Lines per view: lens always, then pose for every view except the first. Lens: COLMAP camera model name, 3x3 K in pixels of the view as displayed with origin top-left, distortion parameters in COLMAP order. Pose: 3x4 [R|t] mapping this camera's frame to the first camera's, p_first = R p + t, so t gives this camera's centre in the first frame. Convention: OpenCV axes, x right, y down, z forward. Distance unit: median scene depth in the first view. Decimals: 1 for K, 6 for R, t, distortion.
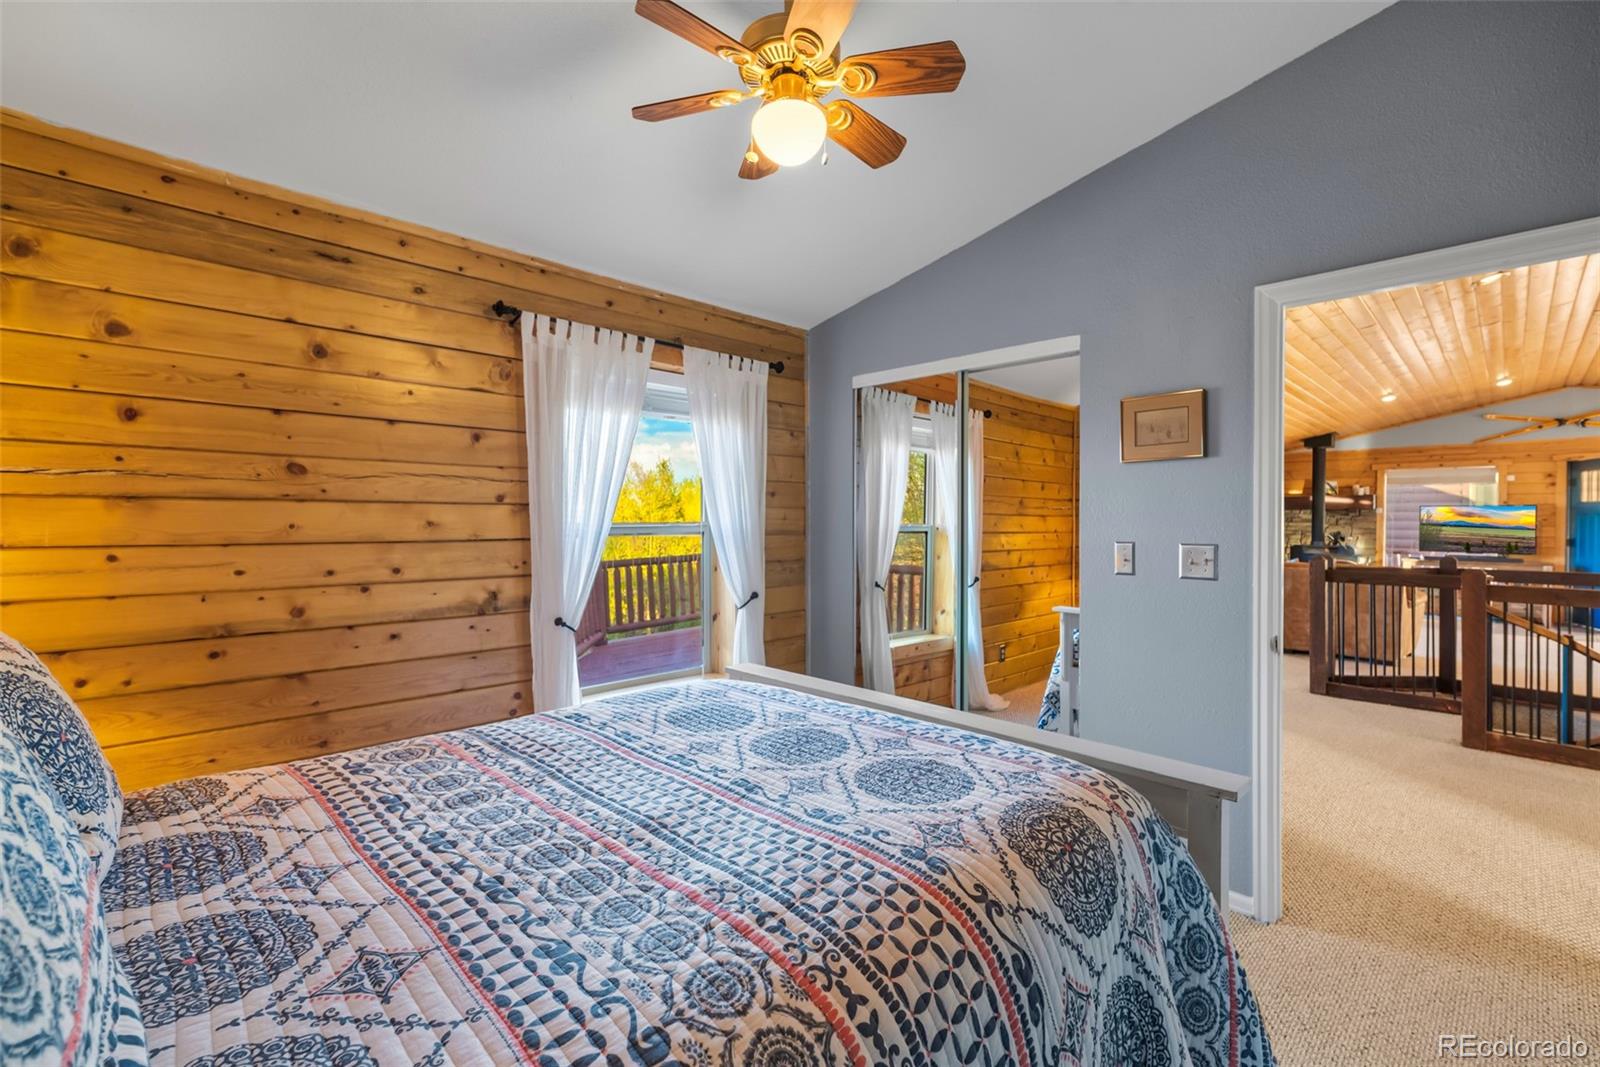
lens RADIAL K [[694.7, 0, 803.2], [0, 694.7, 523.9], [0, 0, 1]] dist [0.005638, 0.000468]
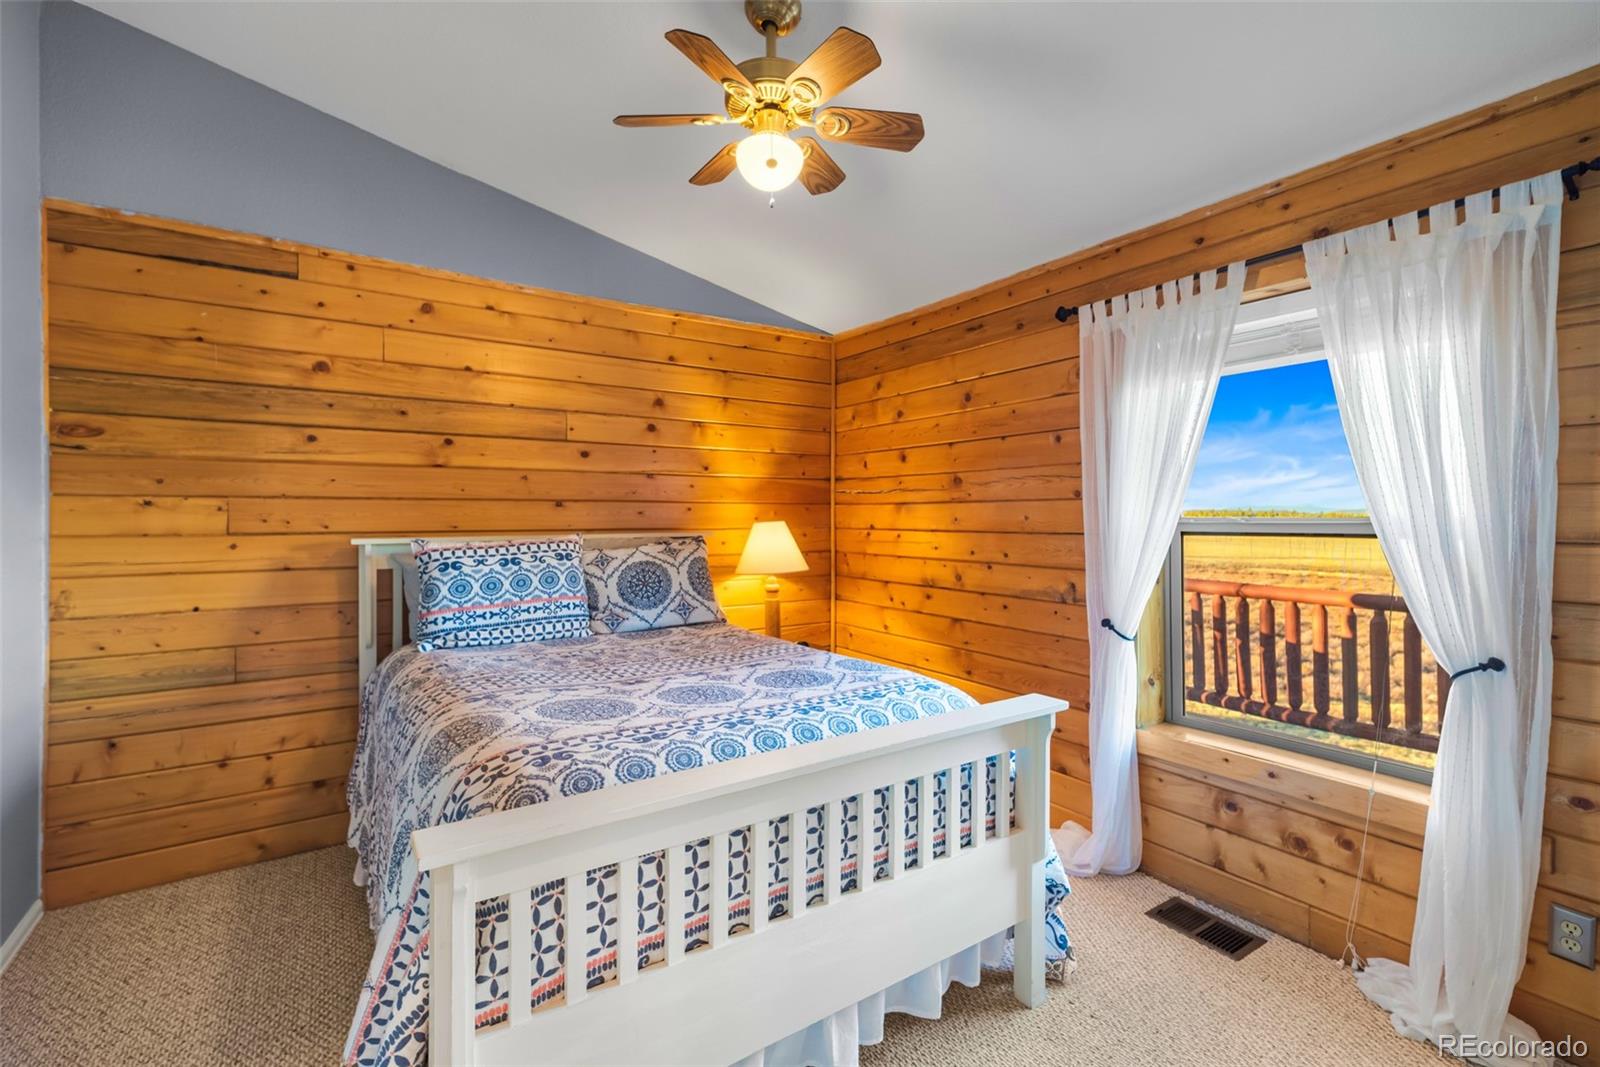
lens RADIAL K [[705.1, 0, 798.2], [0, 705.1, 519.0], [0, 0, 1]] dist [0.005123, 0.000623]
pose [[-0.187879, 0.000480, -0.982192, 0.989587], [-0.005546, 0.999983, 0.001549, 0.002280], [0.982176, 0.005738, -0.187874, 1.158457]]
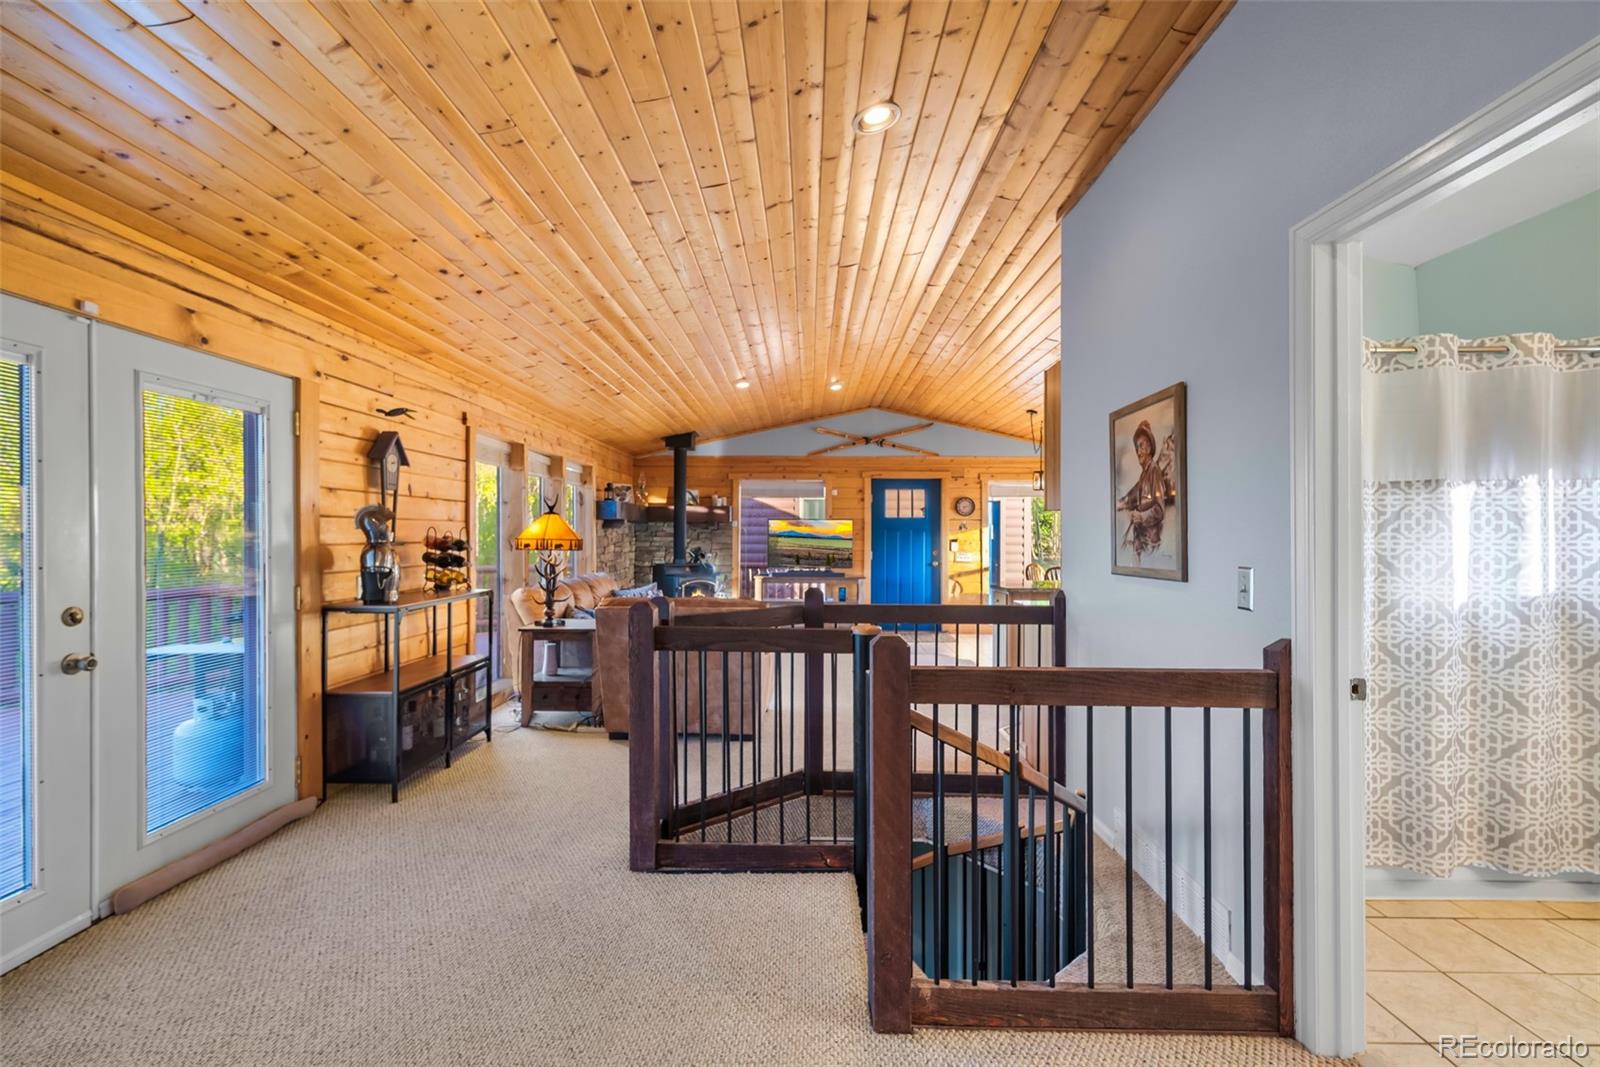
lens RADIAL K [[694.7, 0, 803.2], [0, 694.7, 523.9], [0, 0, 1]] dist [0.005638, 0.000468]
pose [[0.705809, 0.010039, 0.708331, 0.244127], [0.005466, 0.999793, -0.019617, -0.000625], [-0.708381, 0.017718, 0.705608, 0.293757]]
